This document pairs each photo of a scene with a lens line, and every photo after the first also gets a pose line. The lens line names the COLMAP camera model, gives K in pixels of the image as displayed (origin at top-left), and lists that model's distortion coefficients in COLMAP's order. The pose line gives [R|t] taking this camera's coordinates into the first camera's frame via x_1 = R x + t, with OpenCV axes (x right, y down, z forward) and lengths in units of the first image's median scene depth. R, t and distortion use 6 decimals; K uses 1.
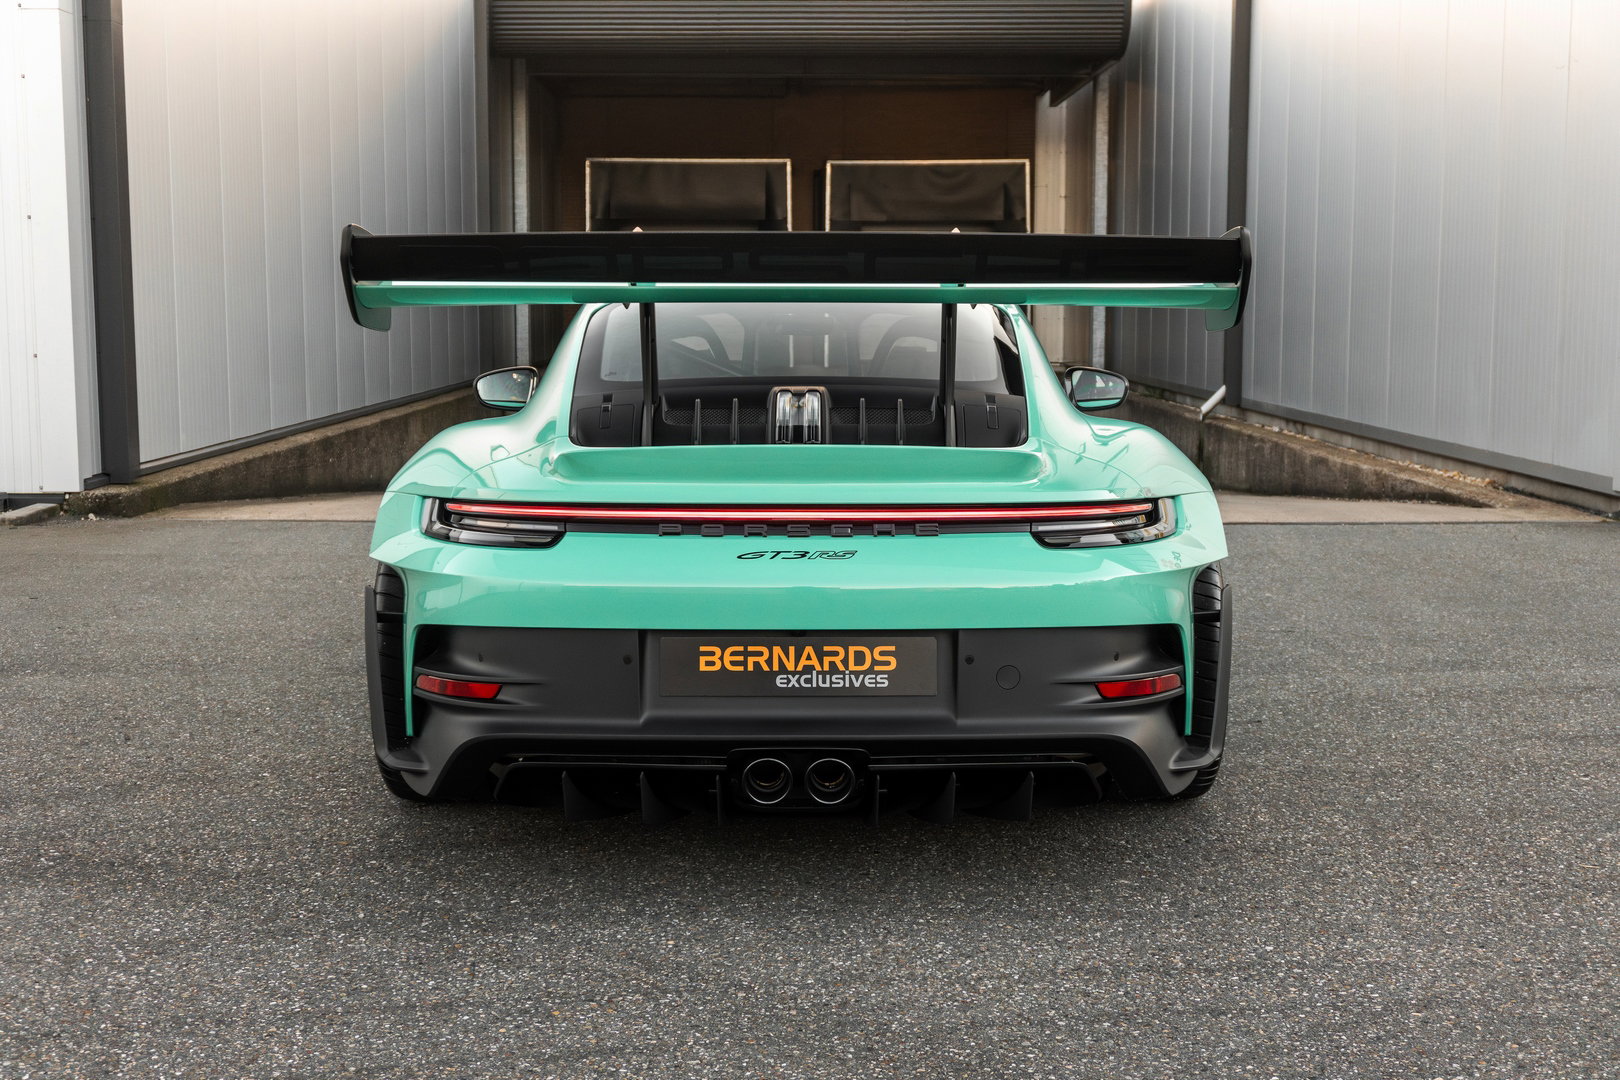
lens RADIAL K [[2117.9, 0, 810.0], [0, 2117.9, 540.0], [0, 0, 1]] dist [0.090249, -0.067587]
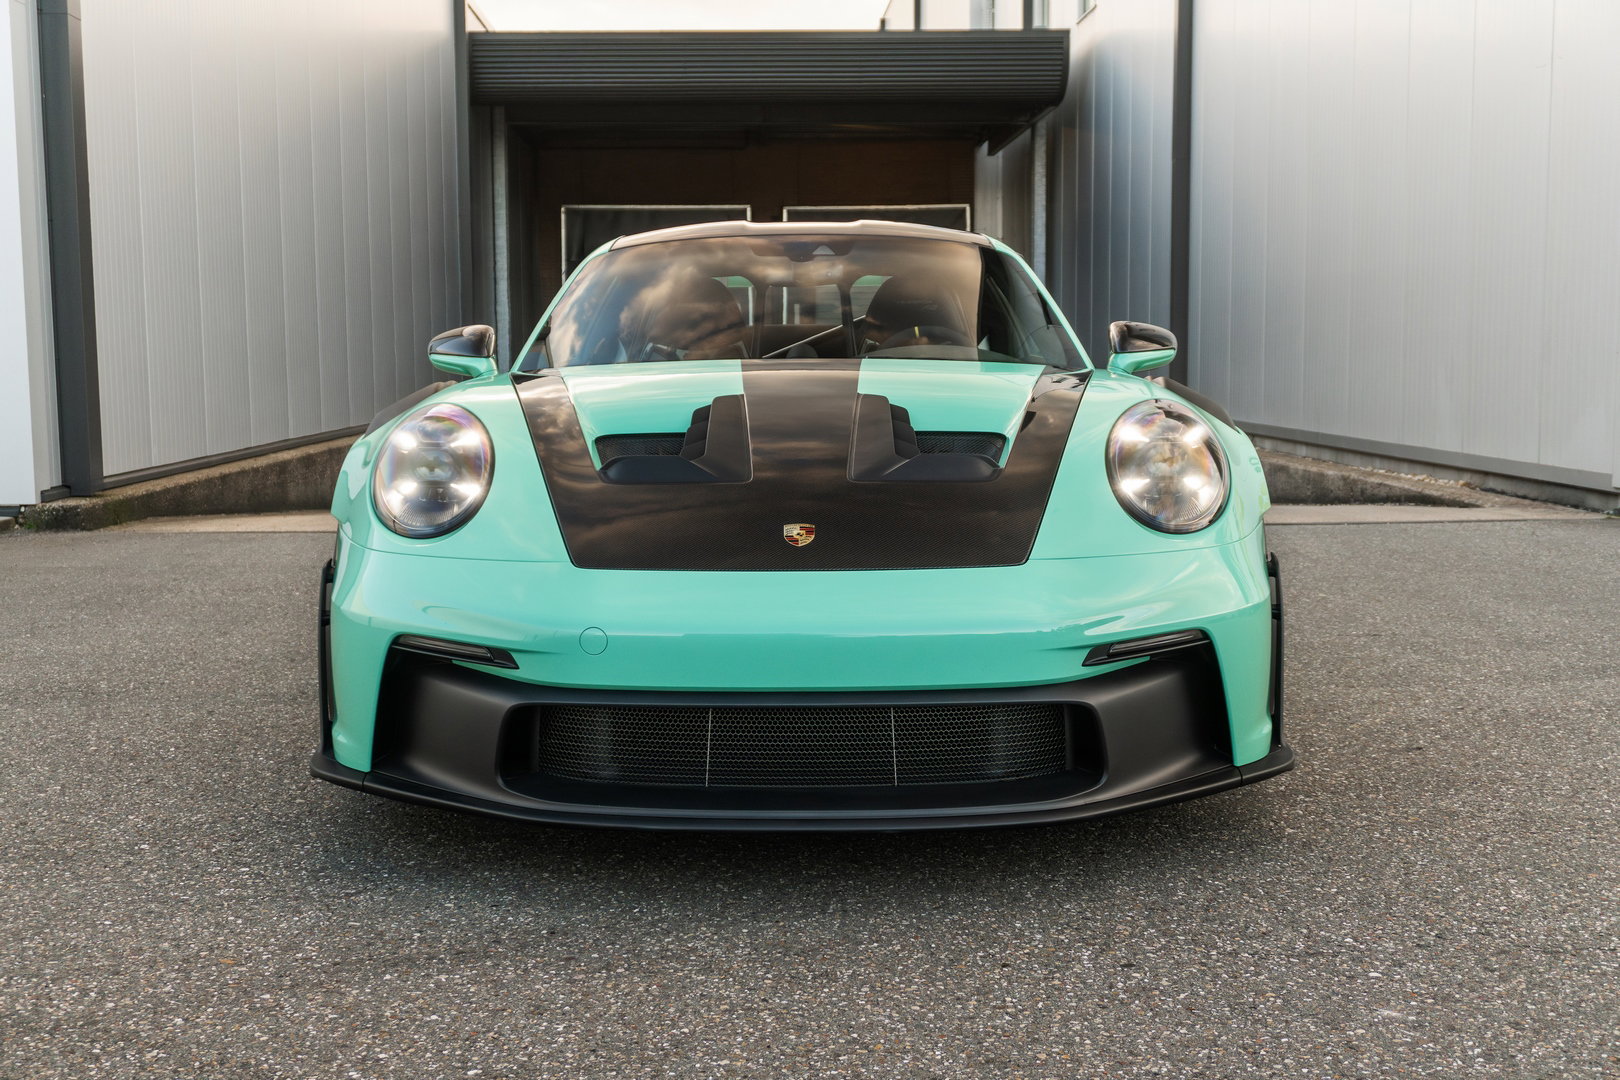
lens RADIAL K [[1819.0, 0, 810.0], [0, 1819.0, 540.0], [0, 0, 1]] dist [0.005656, 0.014019]
pose [[0.999493, -0.011339, 0.029759, -0.020596], [0.011677, 0.999869, -0.011202, 0.006556], [-0.029628, 0.011544, 0.999494, 0.176815]]
